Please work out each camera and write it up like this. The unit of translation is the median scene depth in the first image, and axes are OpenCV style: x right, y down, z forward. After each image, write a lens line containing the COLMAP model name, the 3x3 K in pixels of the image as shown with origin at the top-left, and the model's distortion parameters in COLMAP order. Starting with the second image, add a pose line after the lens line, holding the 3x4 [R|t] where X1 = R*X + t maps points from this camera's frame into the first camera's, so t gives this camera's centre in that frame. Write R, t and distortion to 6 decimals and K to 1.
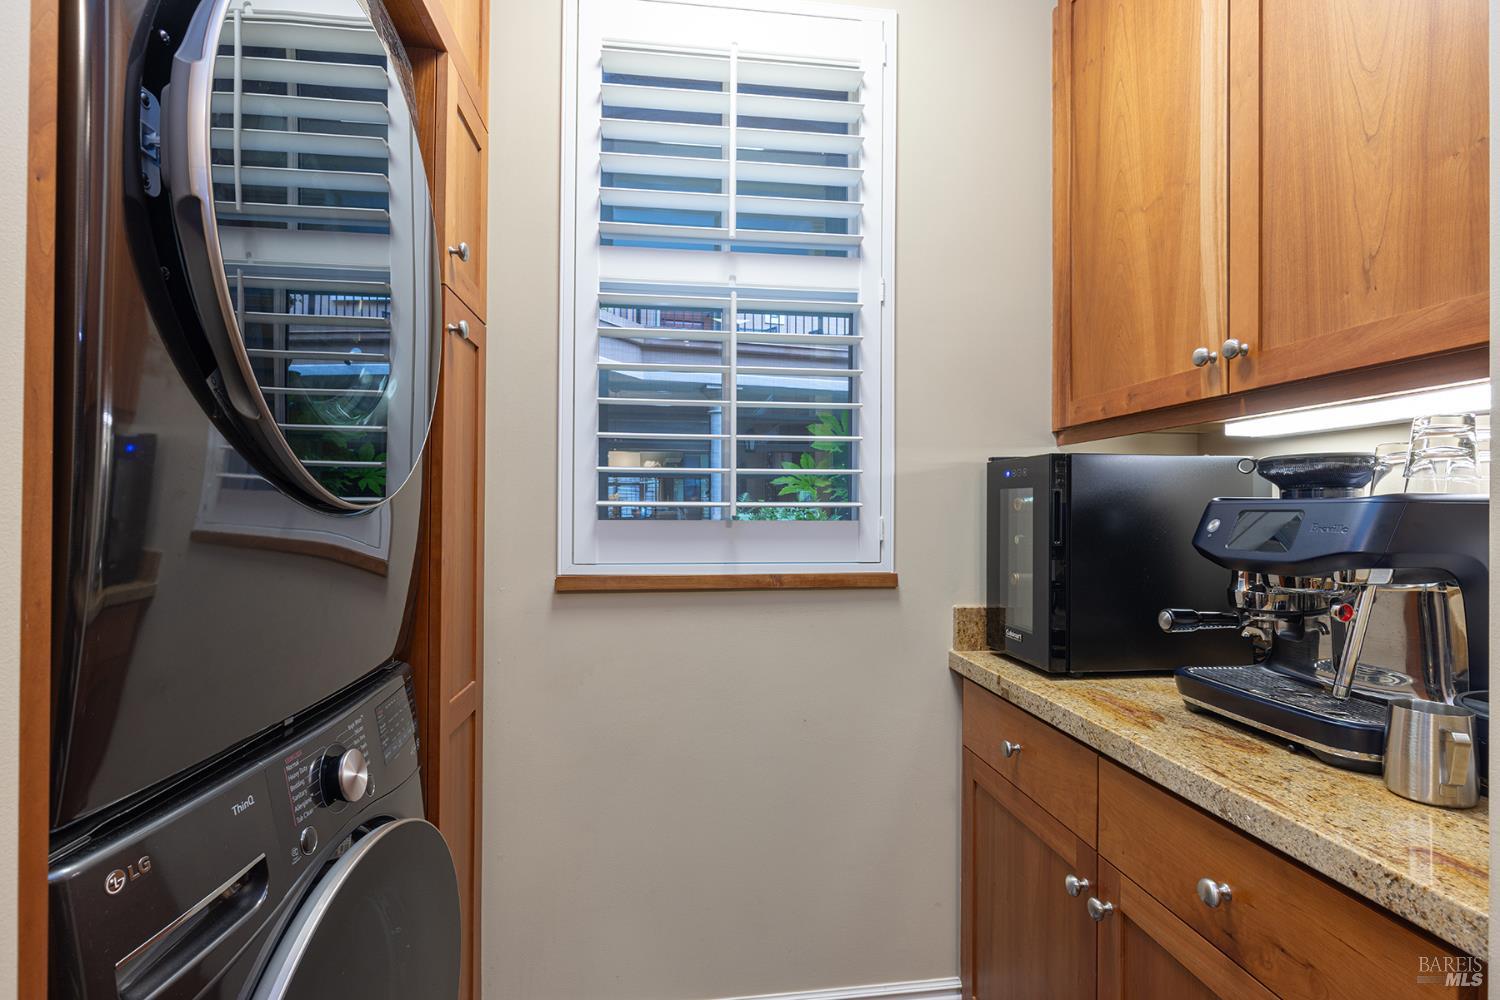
lens RADIAL K [[681.8, 0, 750.0], [0, 681.8, 500.0], [0, 0, 1]] dist [-0.001500, -0.000081]
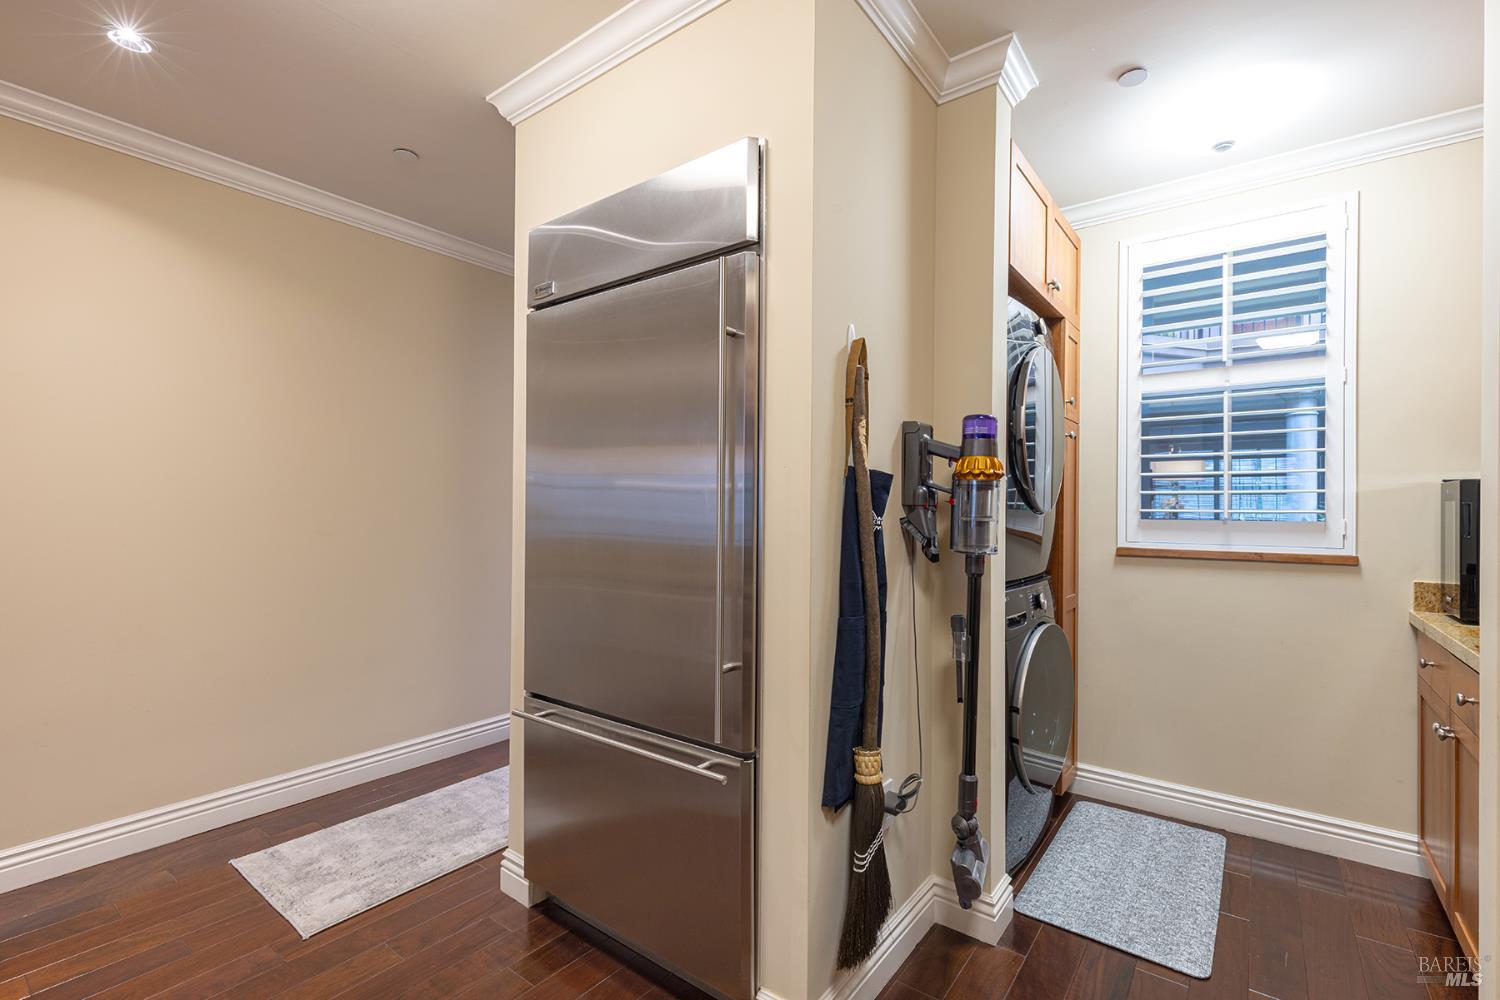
lens RADIAL K [[668.0, 0, 757.4], [0, 668.0, 506.8], [0, 0, 1]] dist [0.005255, -0.000819]
pose [[0.720148, -0.001411, -0.693819, 0.305895], [0.005224, 0.999981, 0.003389, -0.017344], [0.693800, -0.006065, 0.720142, -1.097884]]
